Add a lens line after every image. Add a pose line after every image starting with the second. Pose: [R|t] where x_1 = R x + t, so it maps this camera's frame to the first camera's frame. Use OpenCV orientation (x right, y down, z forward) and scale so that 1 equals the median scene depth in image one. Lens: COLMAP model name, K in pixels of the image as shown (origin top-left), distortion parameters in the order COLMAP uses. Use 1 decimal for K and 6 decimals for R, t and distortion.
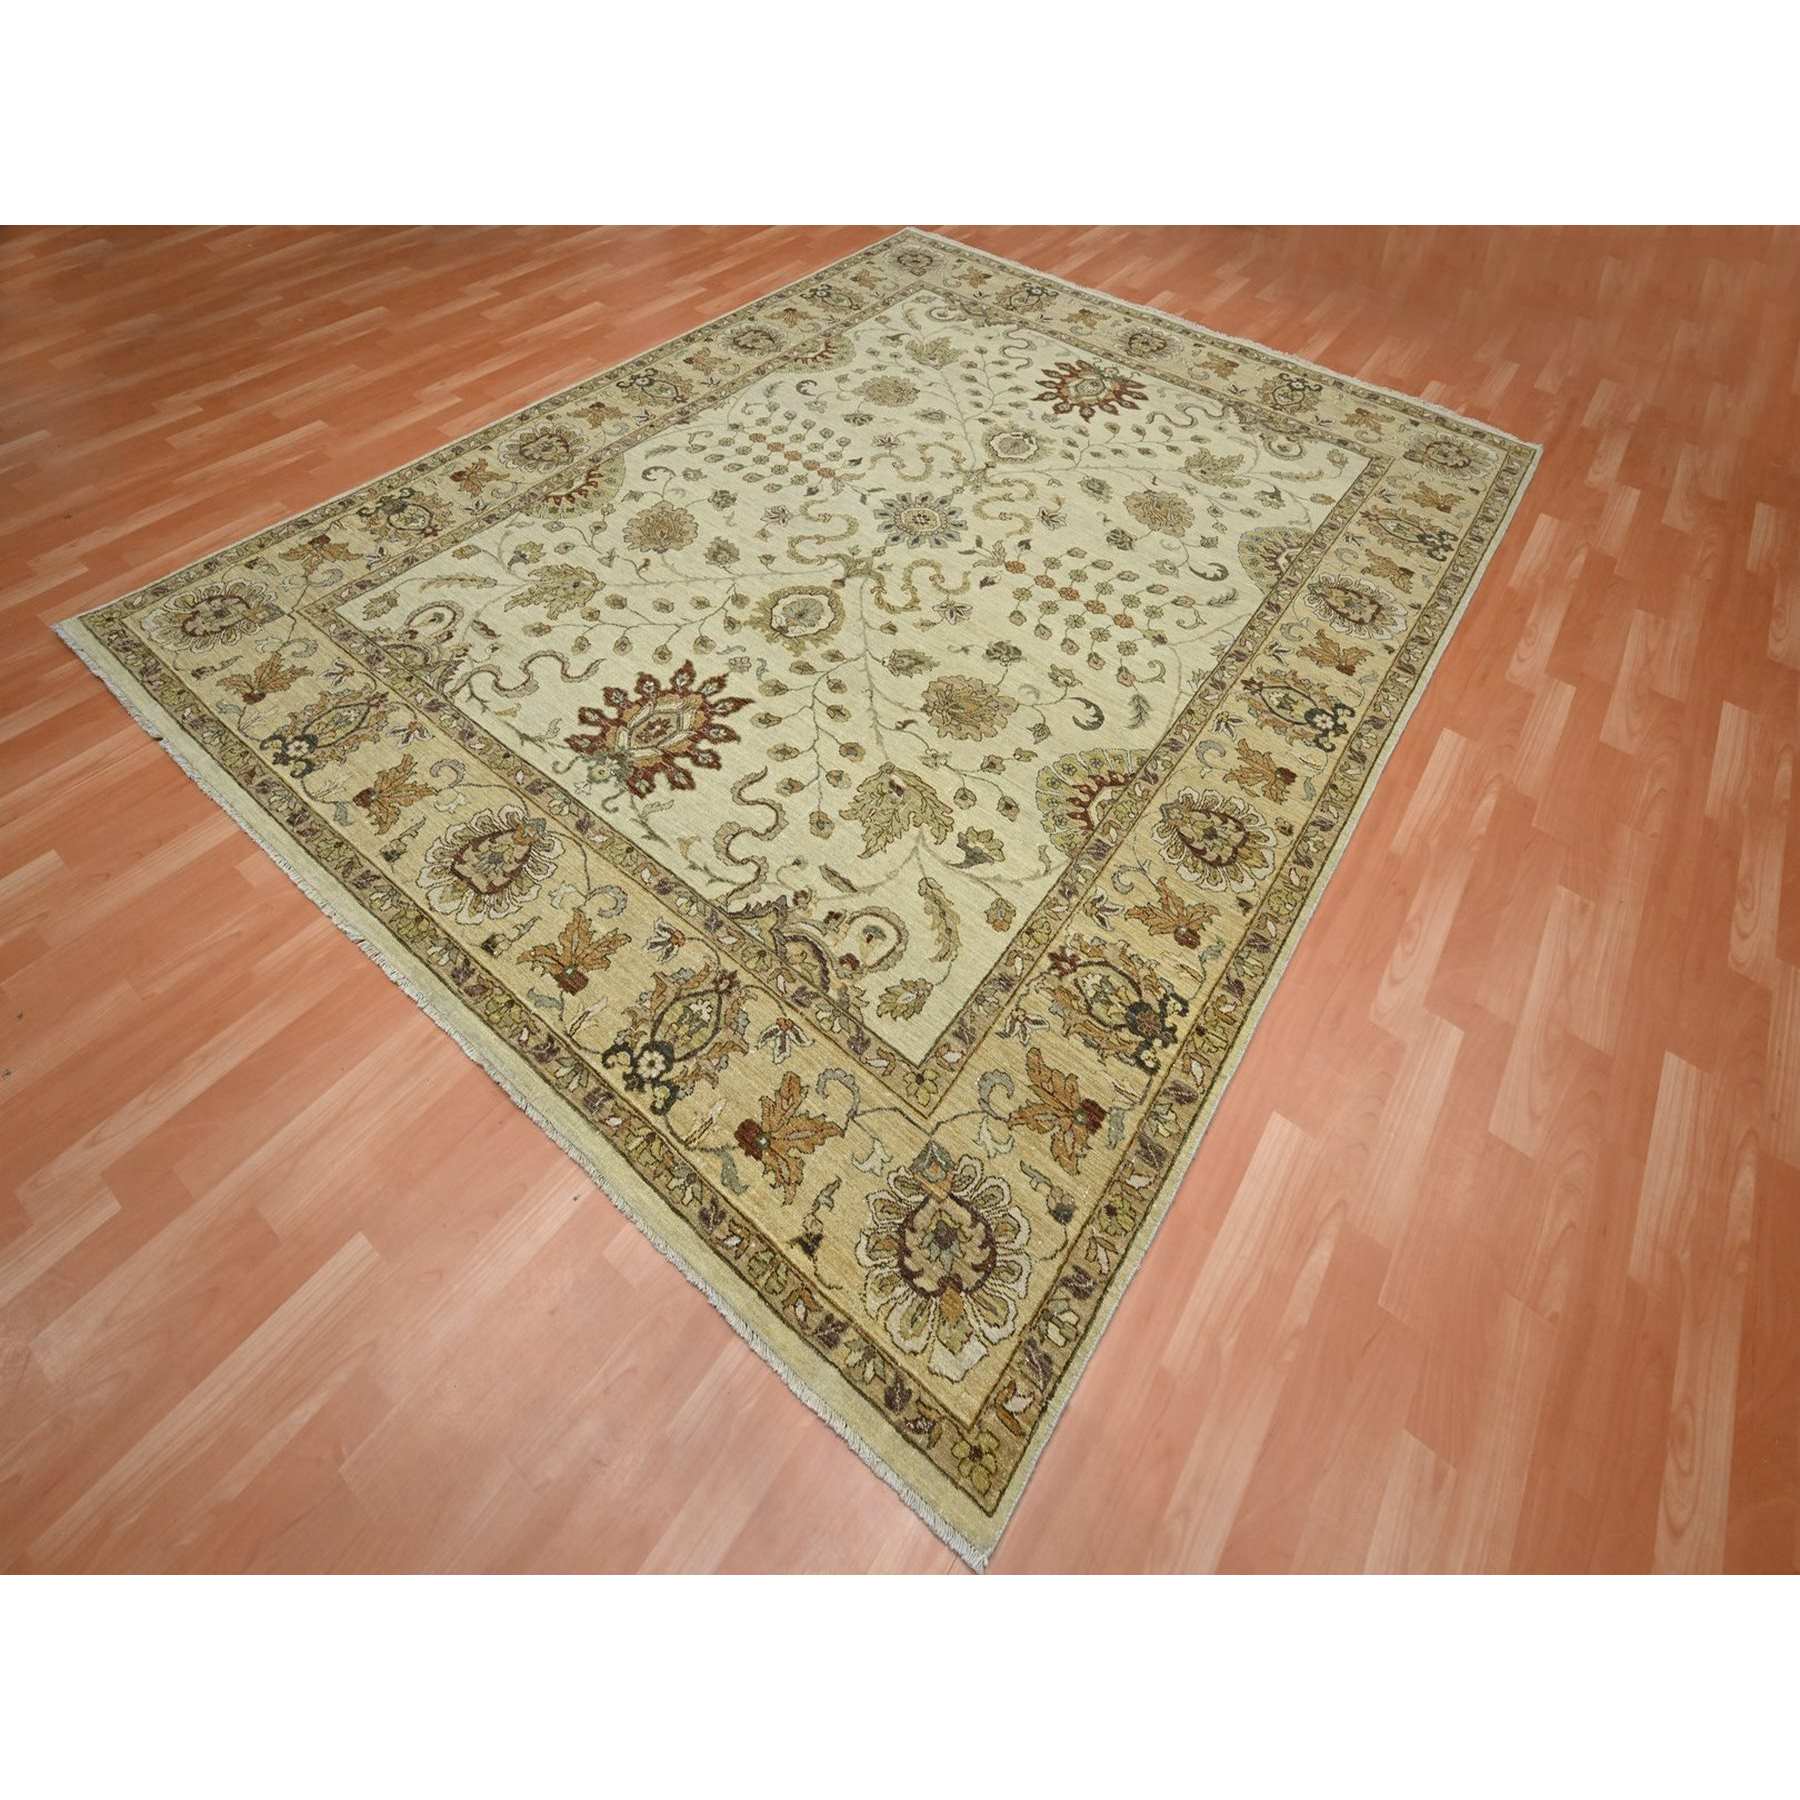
lens RADIAL K [[1105.4, 0, 900.0], [0, 1105.4, 900.0], [0, 0, 1]] dist [-0.003383, 0.001437]
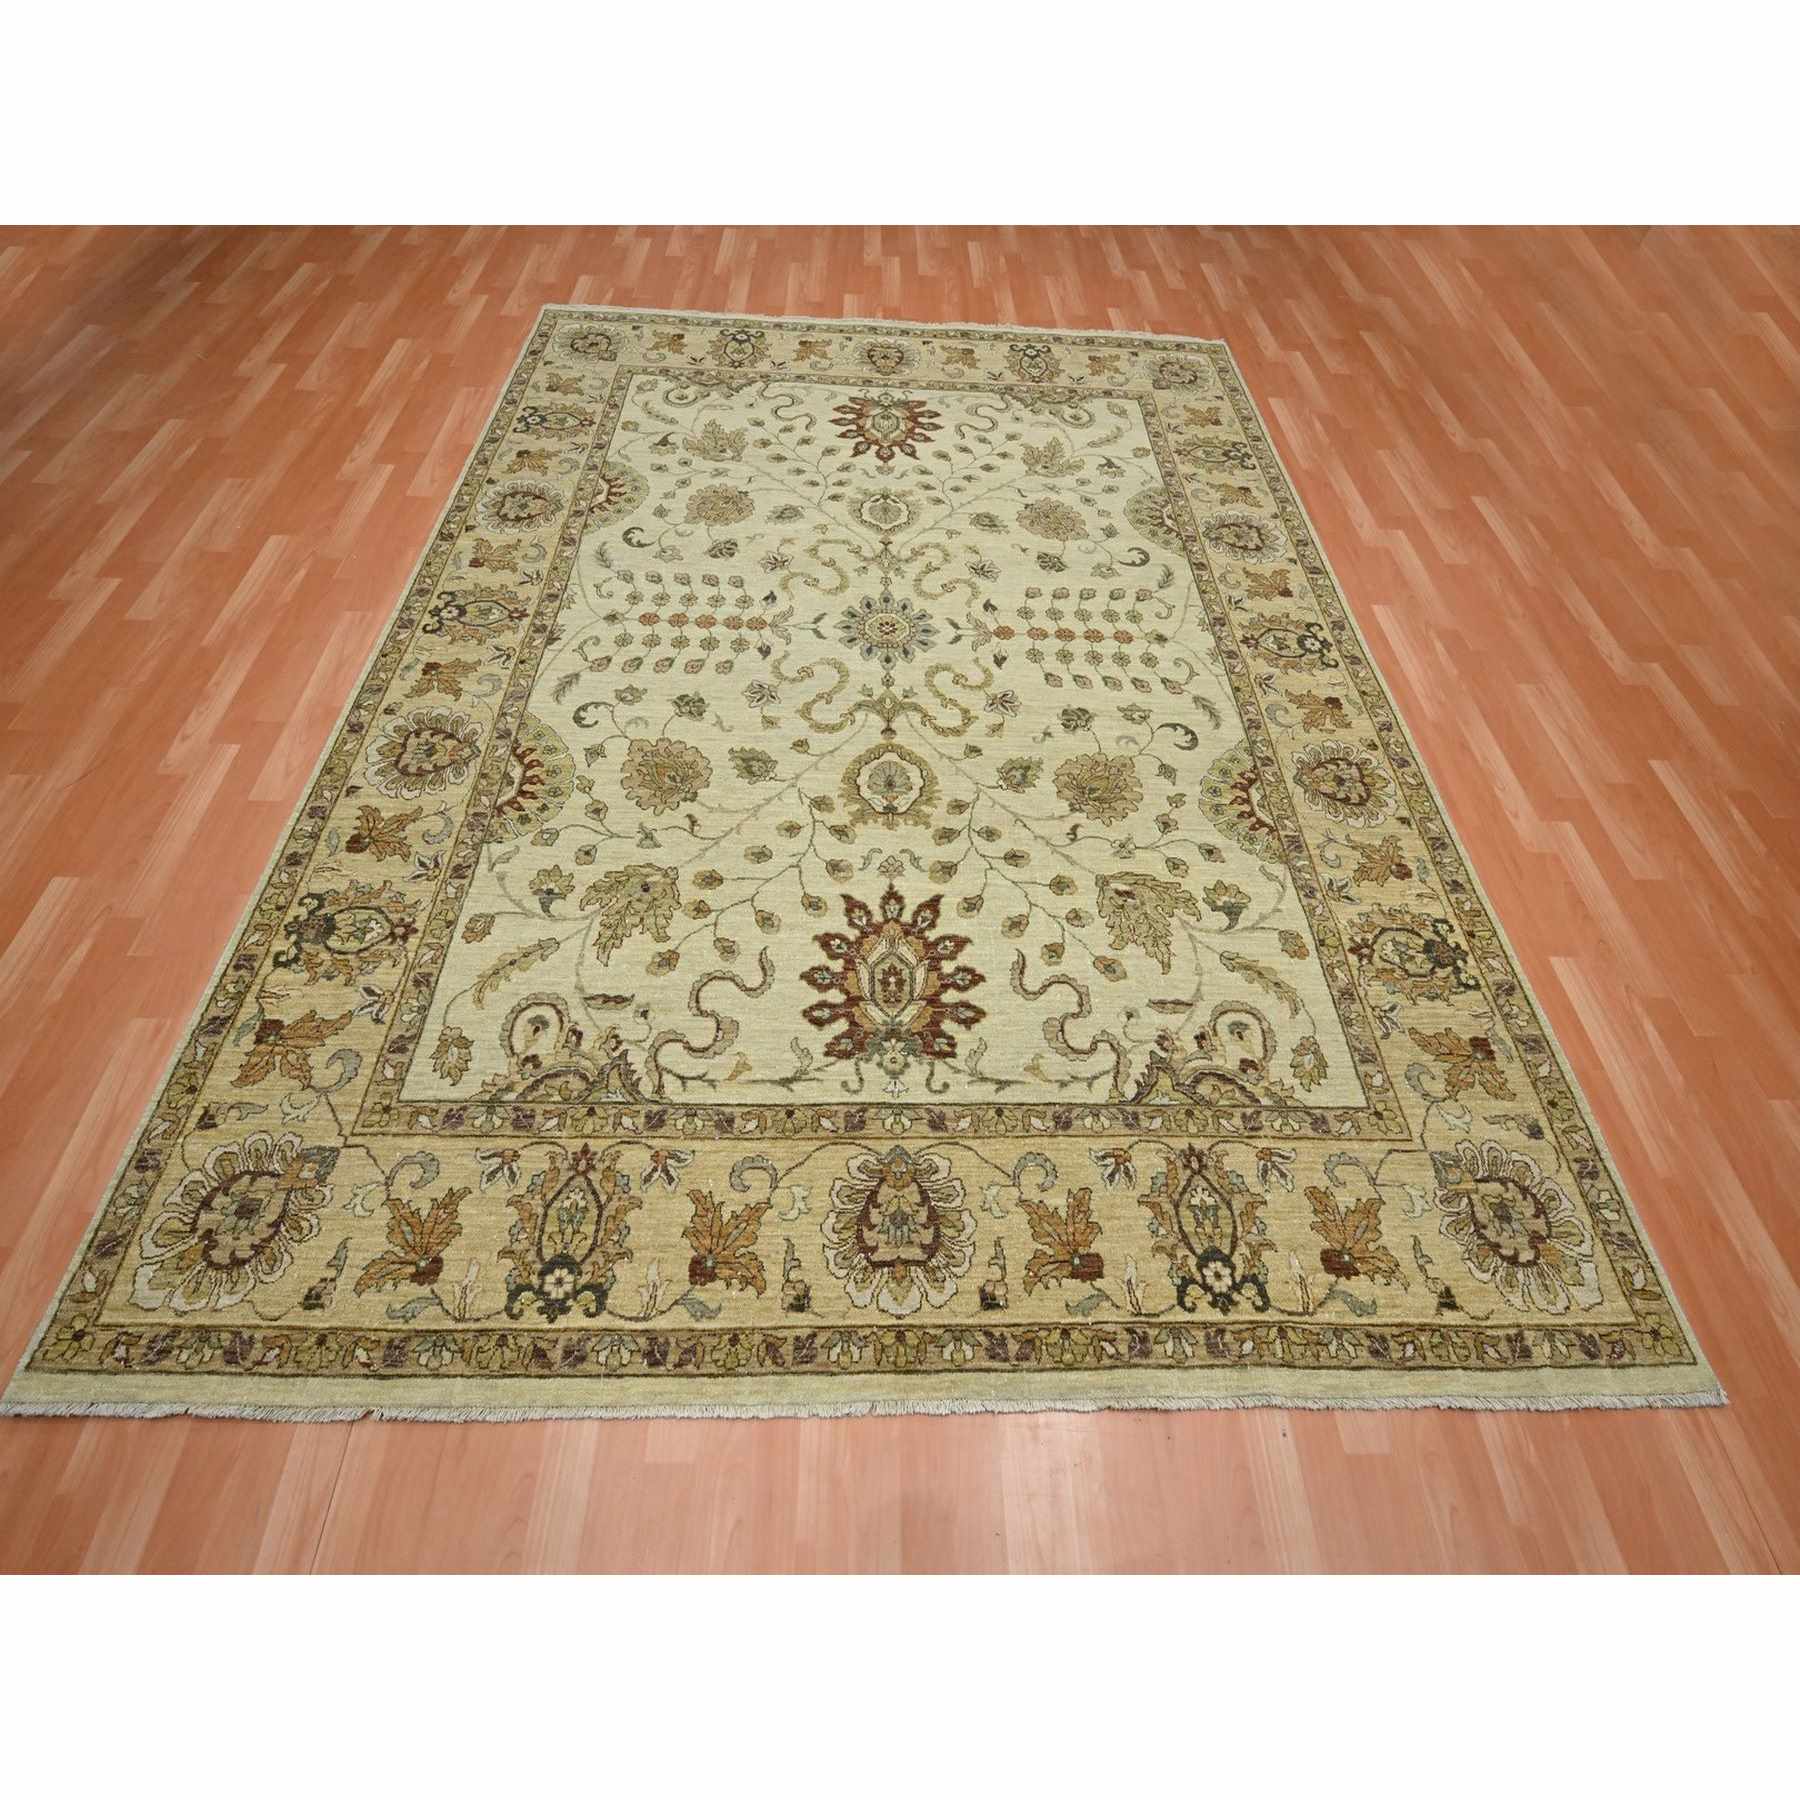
lens RADIAL K [[1105.4, 0, 900.0], [0, 1105.4, 900.0], [0, 0, 1]] dist [-0.003383, 0.001437]
pose [[0.718446, -0.533123, 0.446782, -0.558651], [0.486484, 0.844205, 0.225060, -0.393947], [-0.497160, 0.055659, 0.865872, 0.236376]]
